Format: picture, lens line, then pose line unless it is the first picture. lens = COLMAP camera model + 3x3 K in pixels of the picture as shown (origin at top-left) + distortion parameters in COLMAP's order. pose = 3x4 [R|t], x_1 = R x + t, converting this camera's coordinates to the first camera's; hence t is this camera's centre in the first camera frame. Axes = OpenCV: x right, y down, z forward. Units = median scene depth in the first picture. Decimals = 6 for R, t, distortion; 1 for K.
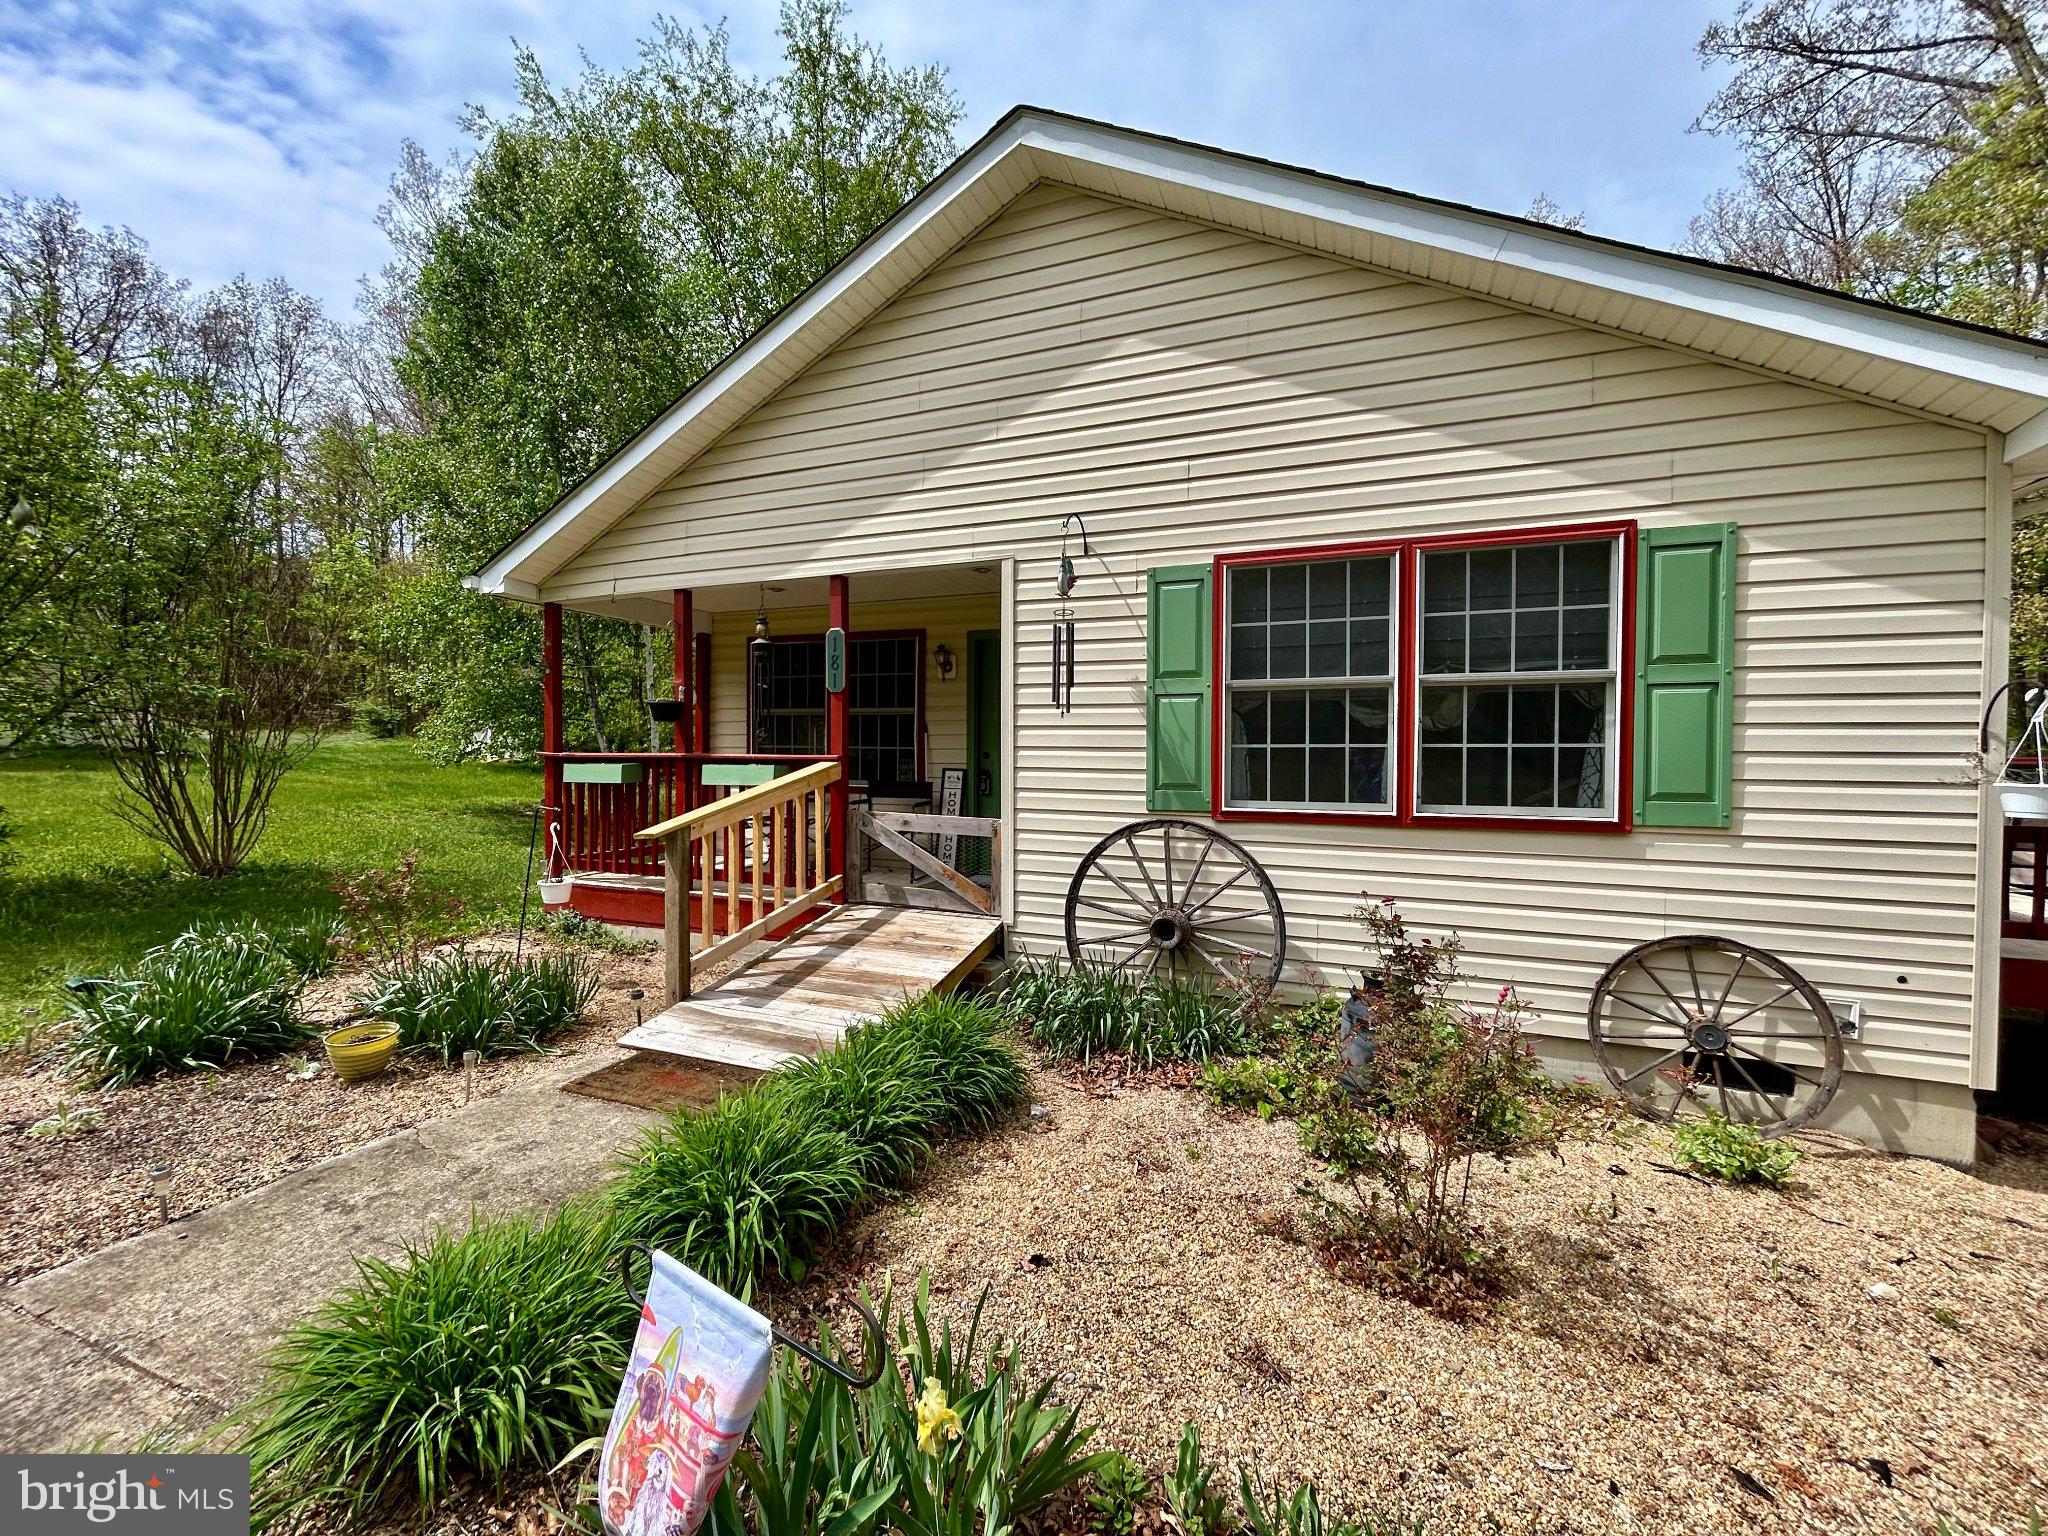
lens RADIAL K [[827.7, 0, 1019.6], [0, 827.7, 766.8], [0, 0, 1]] dist [0.001517, -0.000705]
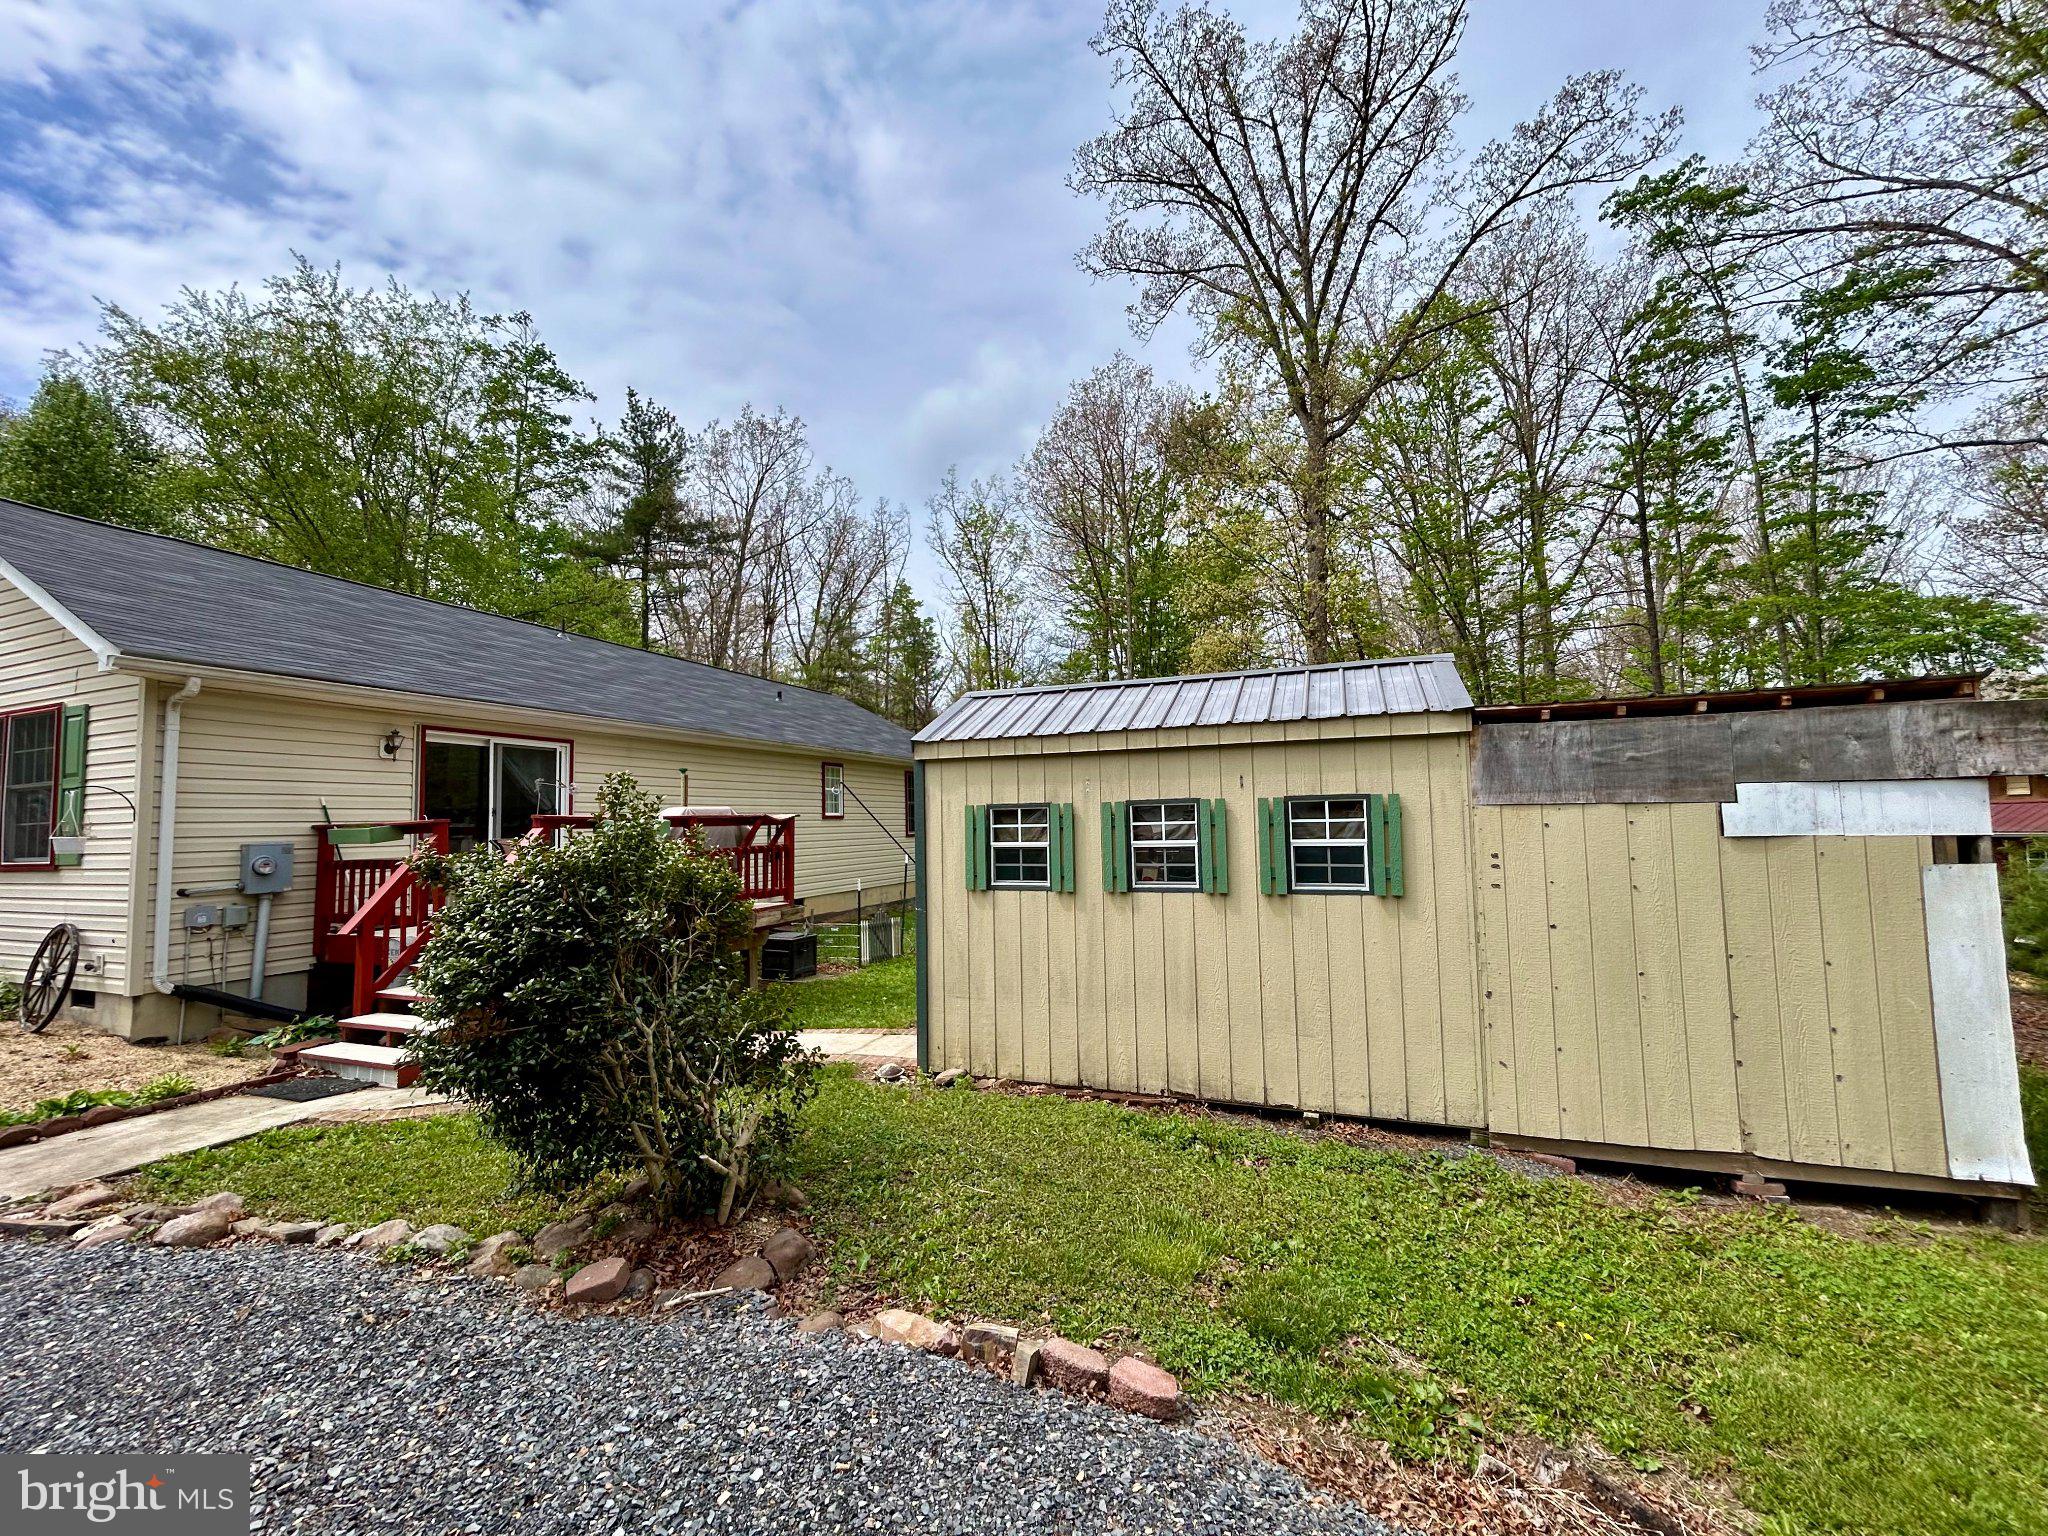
lens RADIAL K [[827.7, 0, 1017.3], [0, 827.7, 767.5], [0, 0, 1]] dist [0.001517, -0.000705]
pose [[0.999536, -0.029935, 0.005712, 2.520294], [0.030334, 0.995290, -0.092076, 0.077931], [-0.002929, 0.092207, 0.995736, -0.758657]]
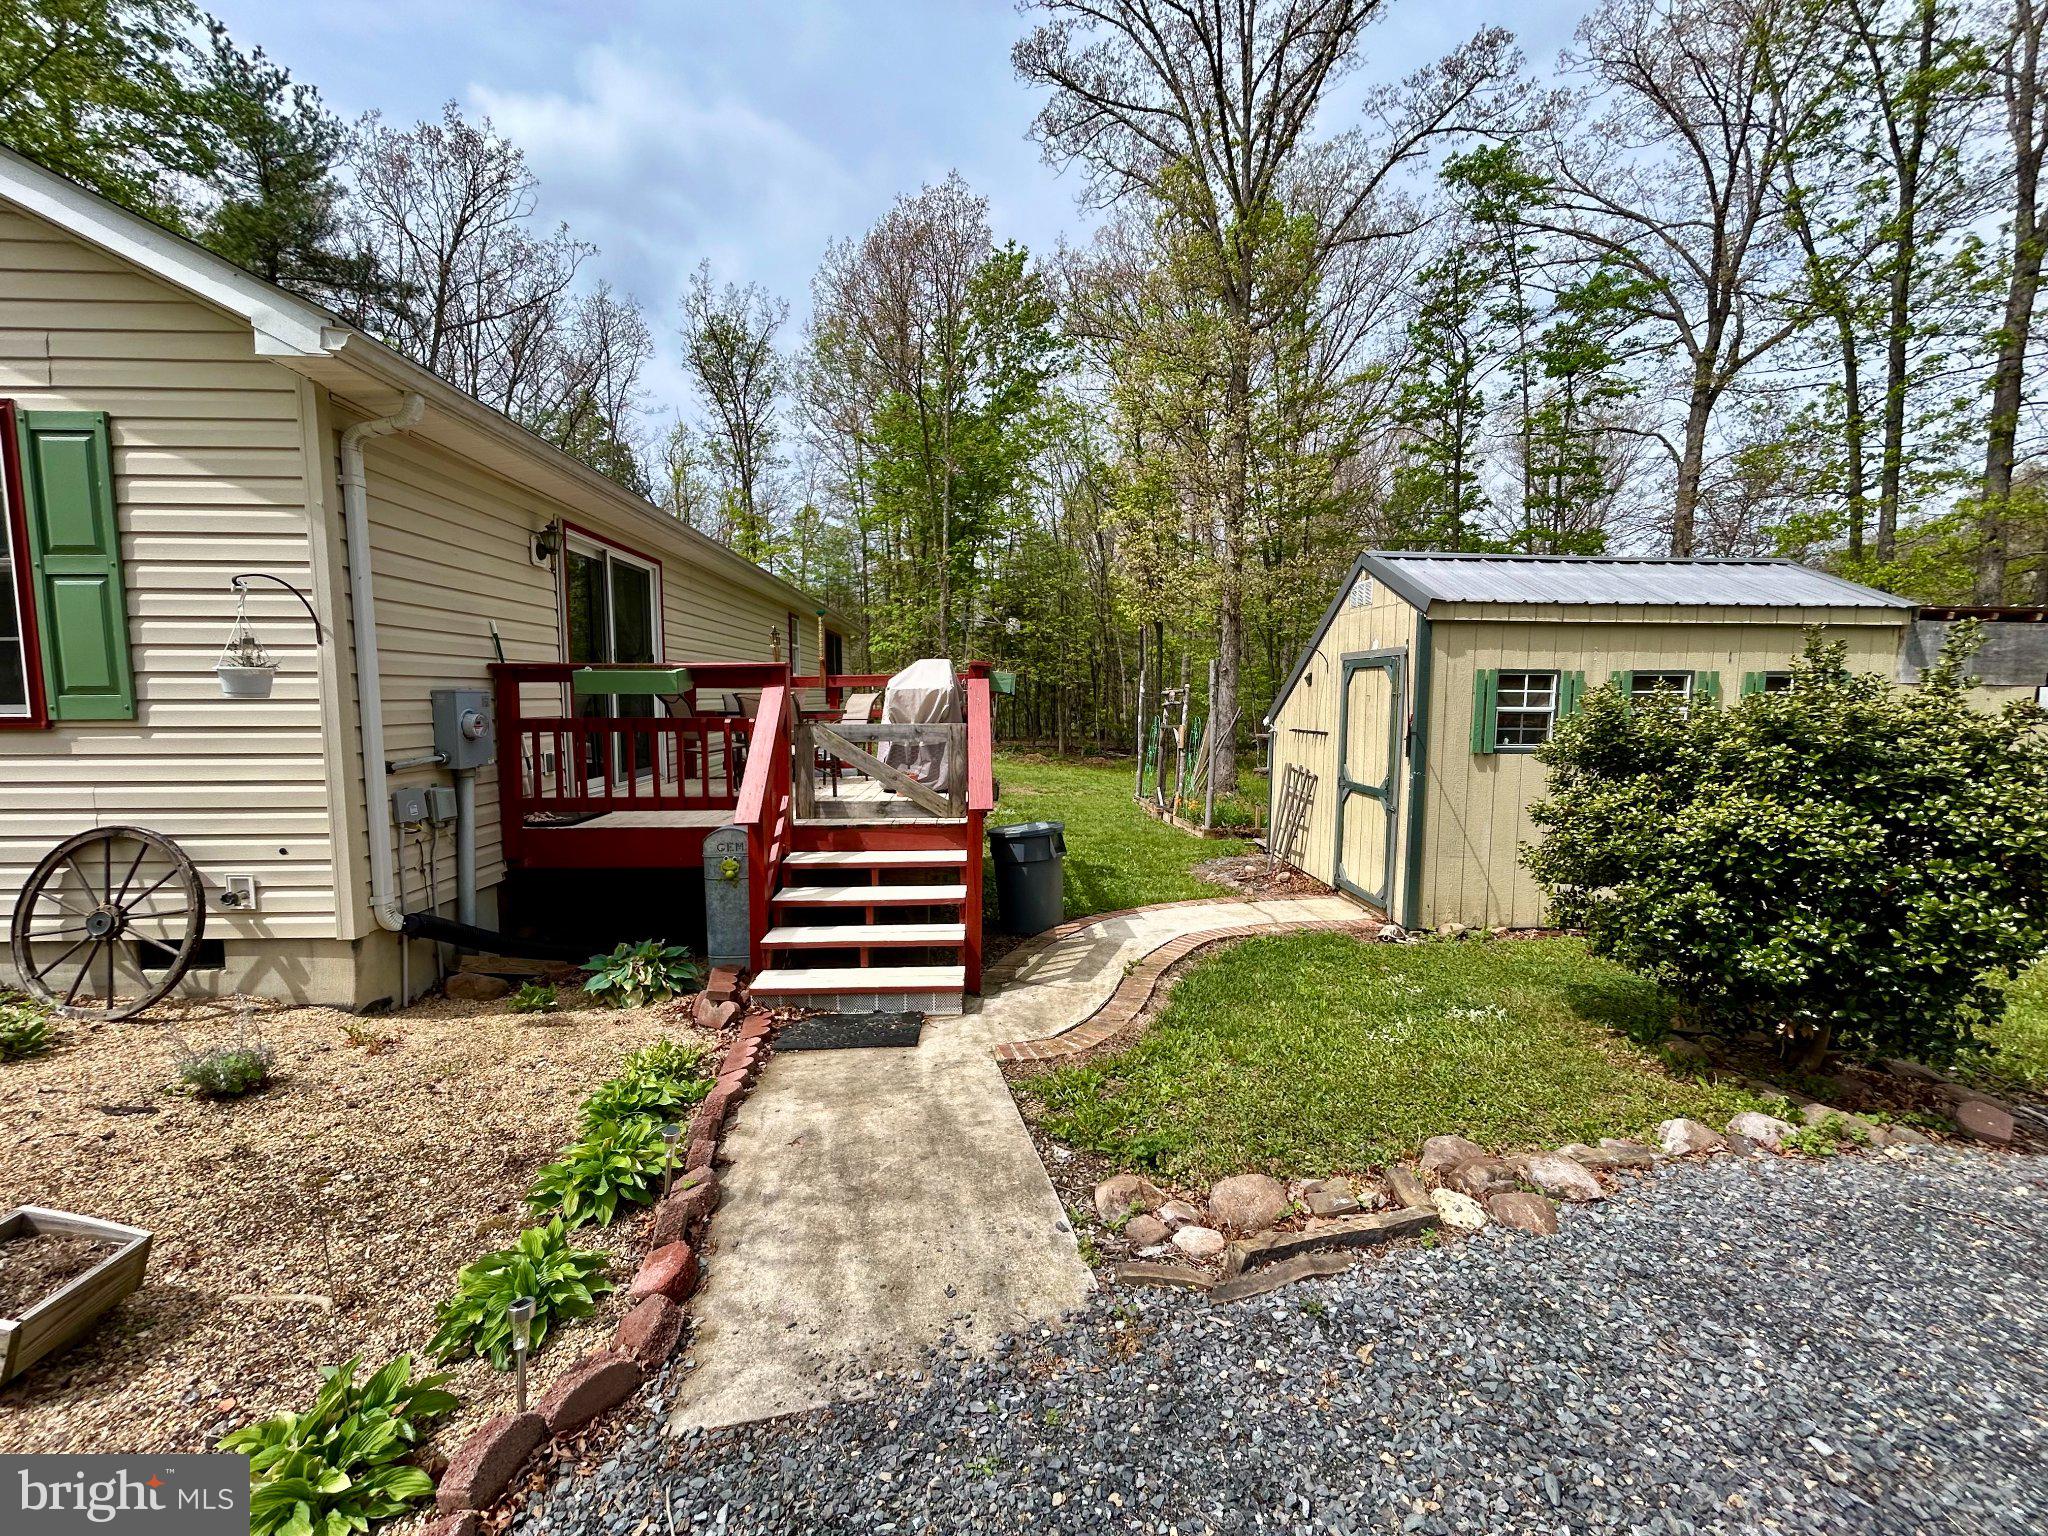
lens RADIAL K [[827.7, 0, 1015.4], [0, 827.7, 766.9], [0, 0, 1]] dist [0.001517, -0.000705]
pose [[0.907690, -0.043034, 0.417429, 1.195284], [0.015410, 0.997475, 0.069324, 0.065754], [-0.419359, -0.056492, 0.906061, -0.325472]]
